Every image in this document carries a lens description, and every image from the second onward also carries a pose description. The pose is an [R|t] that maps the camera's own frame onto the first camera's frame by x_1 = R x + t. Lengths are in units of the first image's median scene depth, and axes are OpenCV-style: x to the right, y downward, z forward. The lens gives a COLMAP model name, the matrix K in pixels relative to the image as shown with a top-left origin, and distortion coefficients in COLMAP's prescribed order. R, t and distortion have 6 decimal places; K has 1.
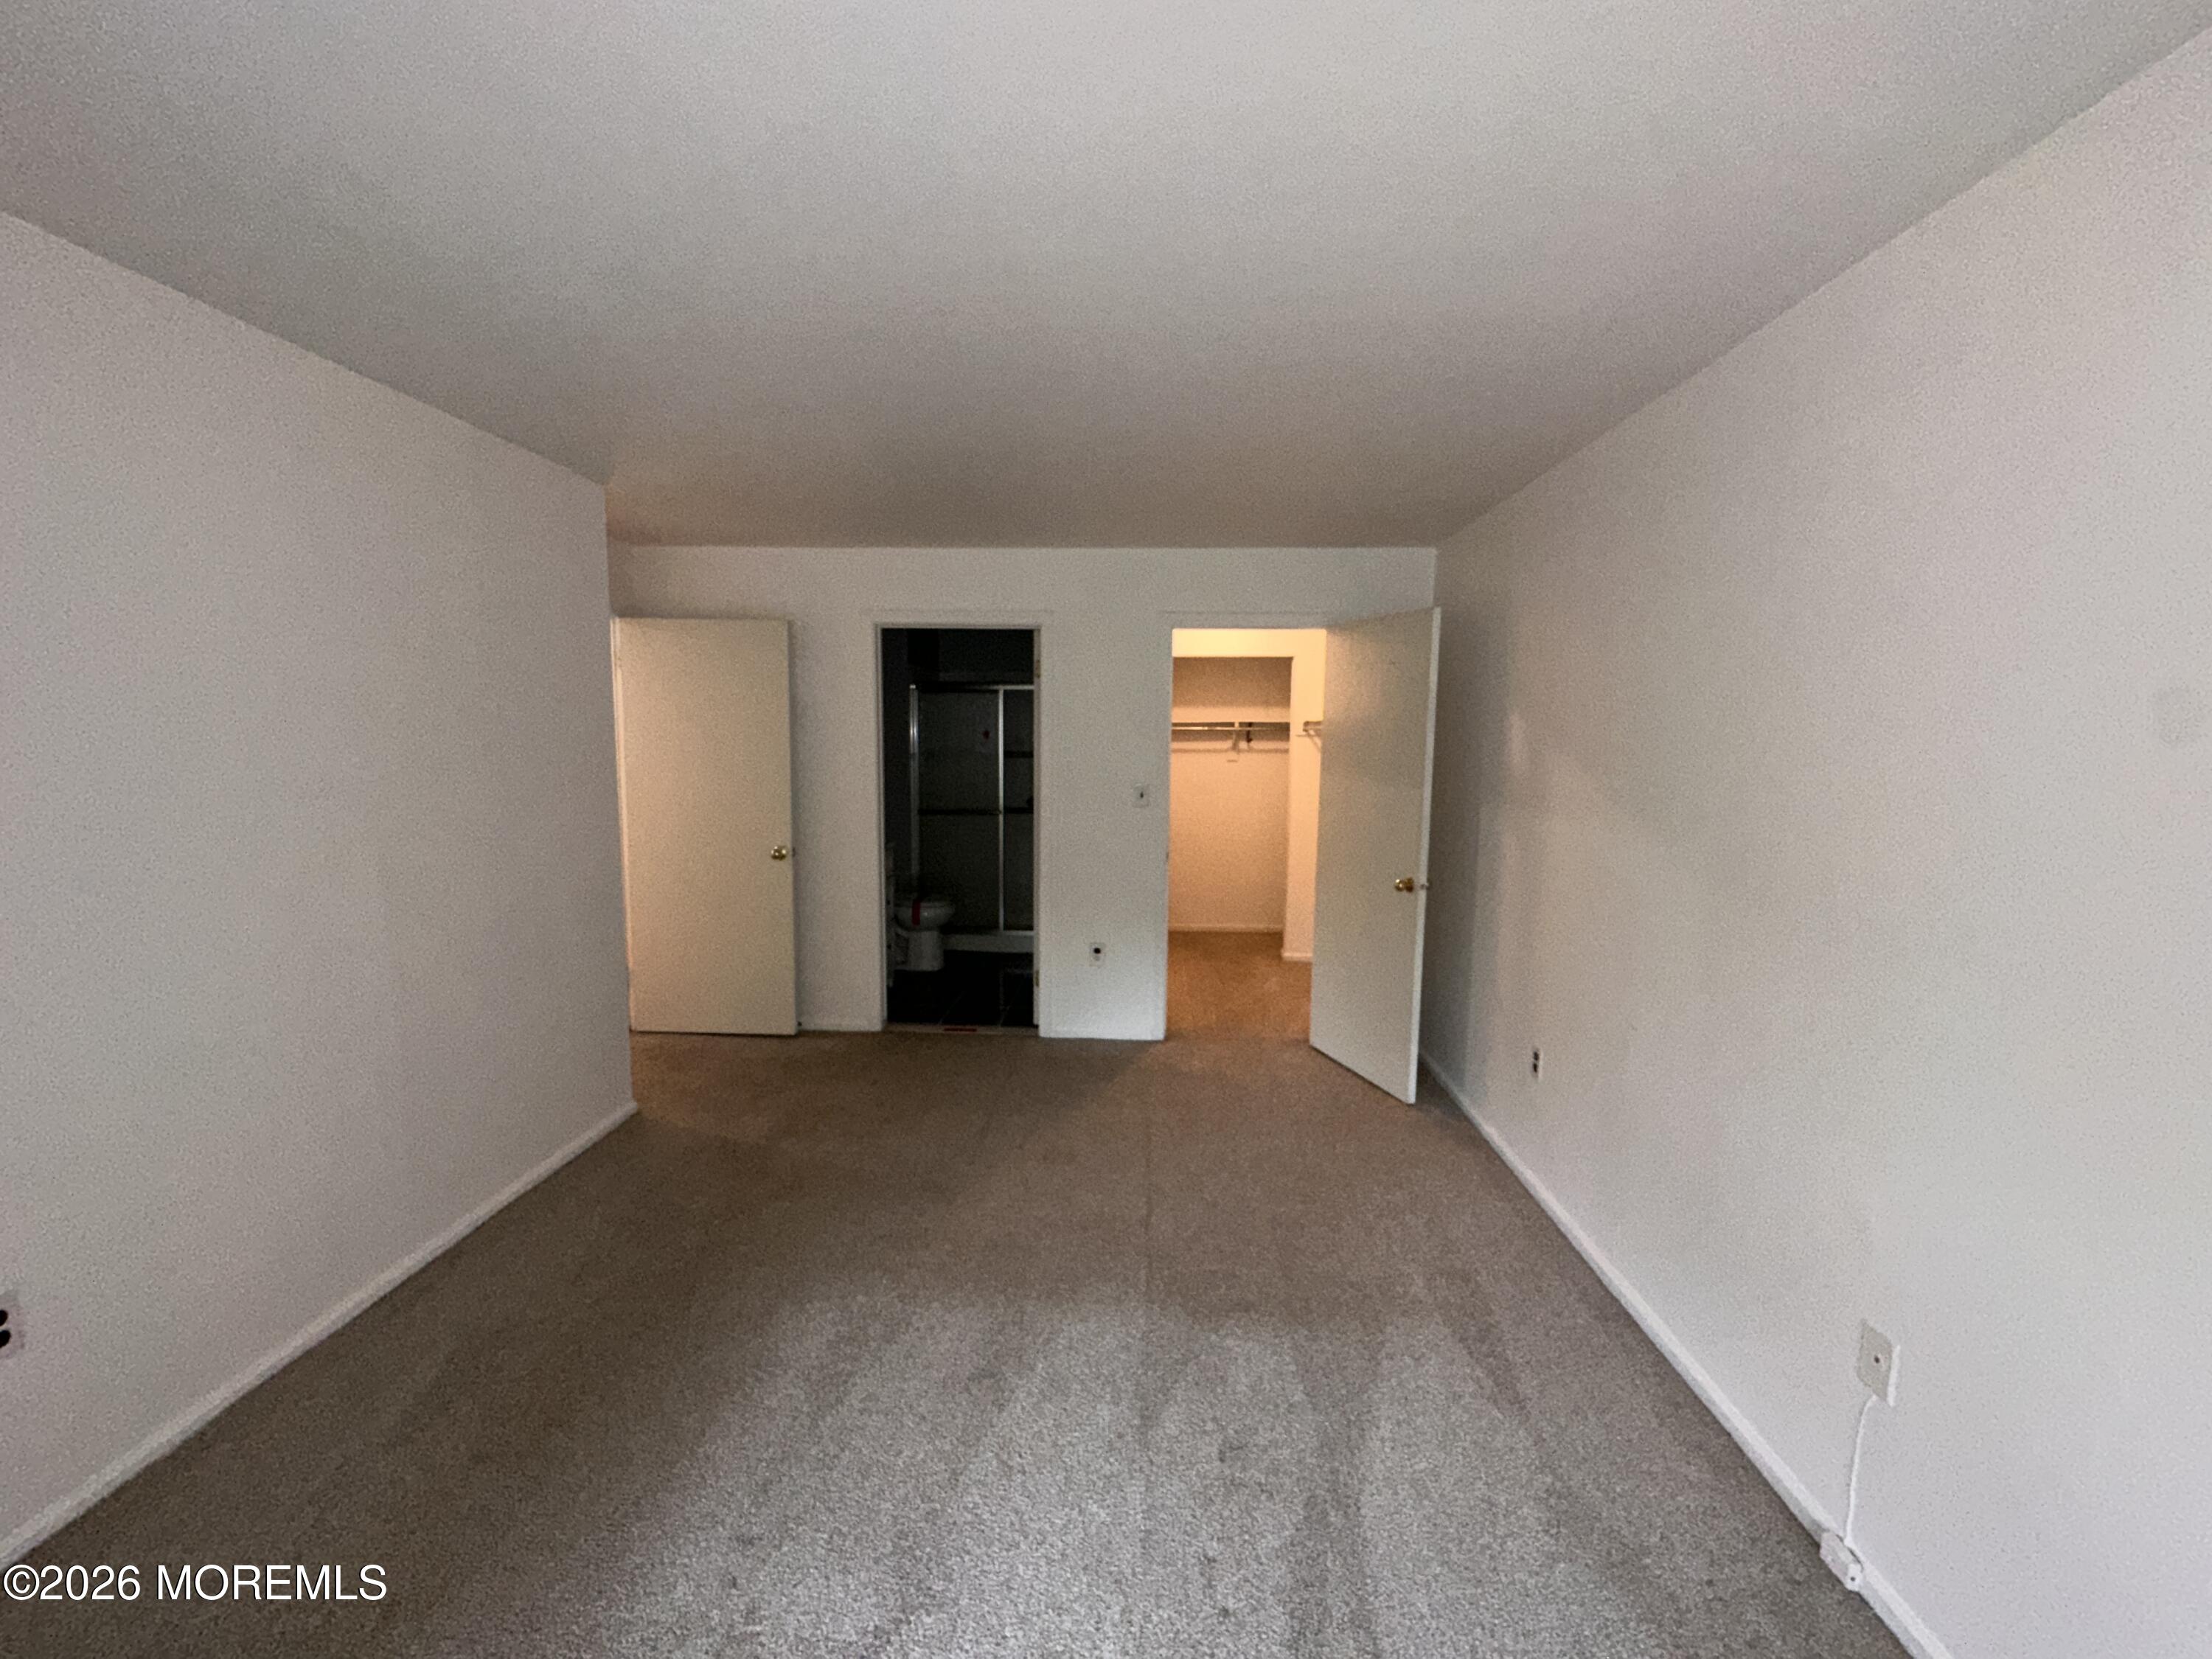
lens RADIAL K [[887.0, 0, 1103.5], [0, 887.0, 829.7], [0, 0, 1]] dist [-0.001844, -0.000144]
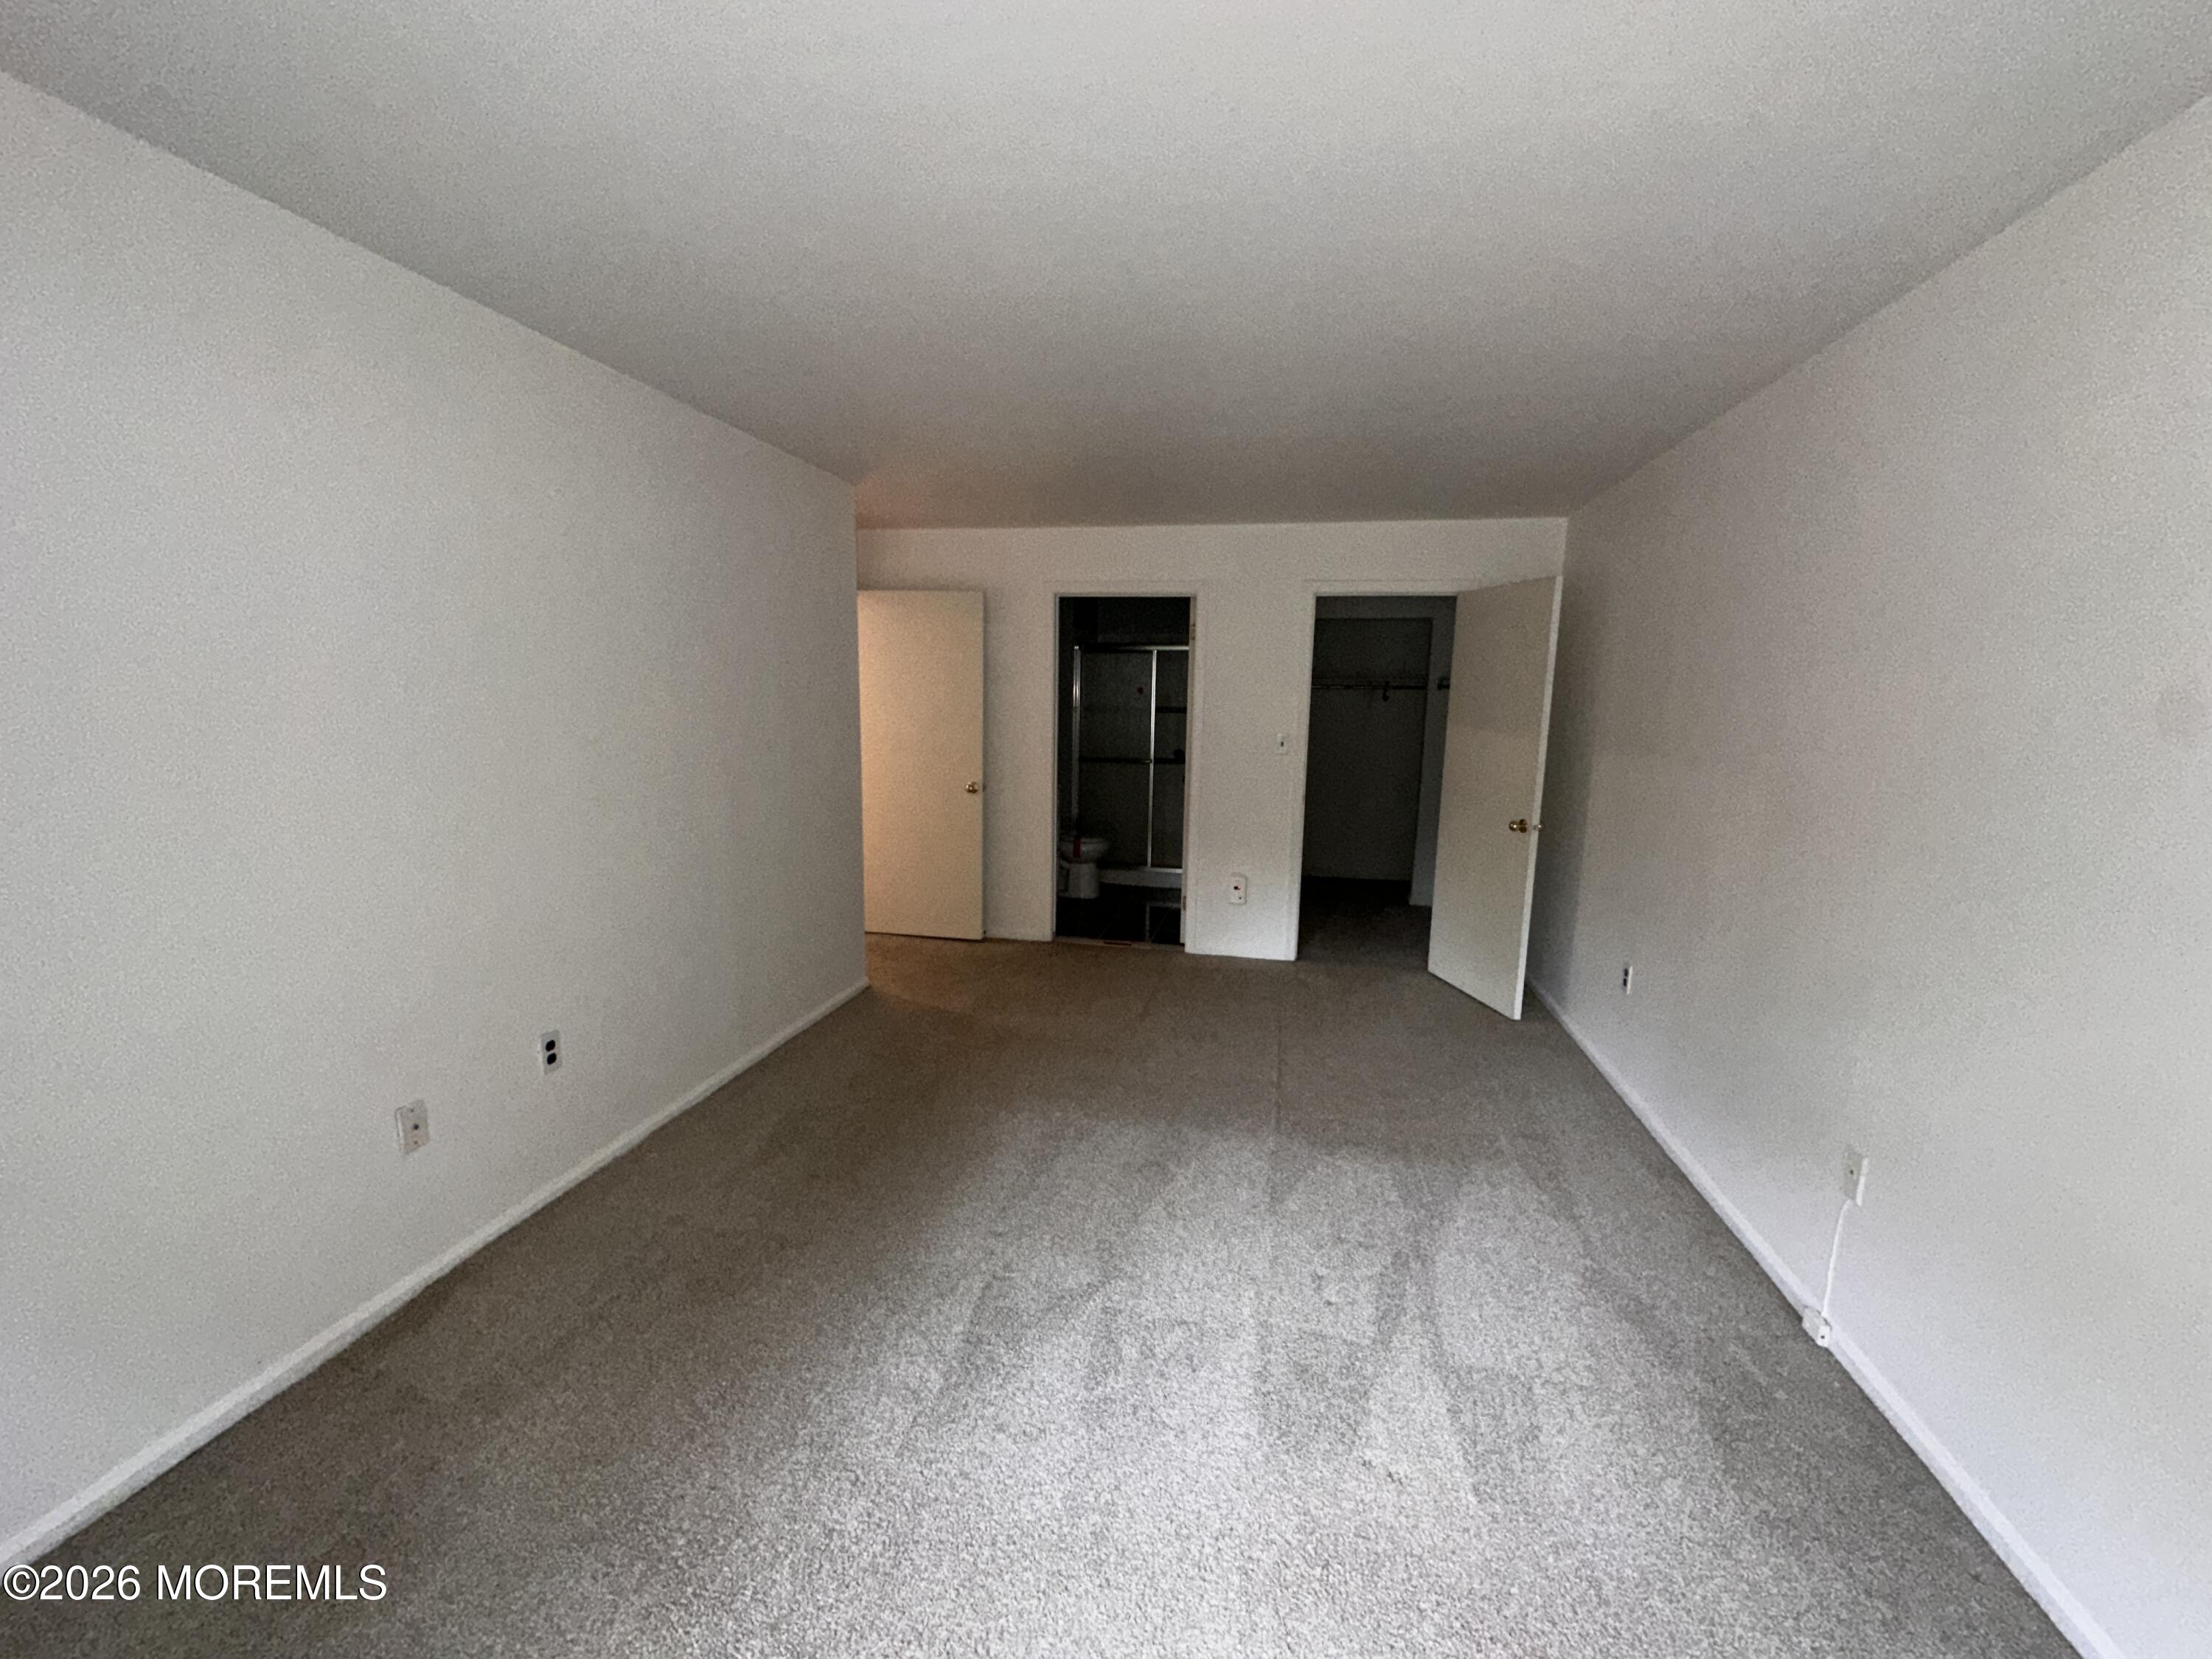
lens RADIAL K [[887.0, 0, 1103.5], [0, 887.0, 829.7], [0, 0, 1]] dist [-0.001844, -0.000144]
pose [[0.988649, 0.031372, -0.146935, -0.015904], [-0.025043, 0.998685, 0.044725, 0.030087], [0.148145, -0.040538, 0.988134, -0.191262]]
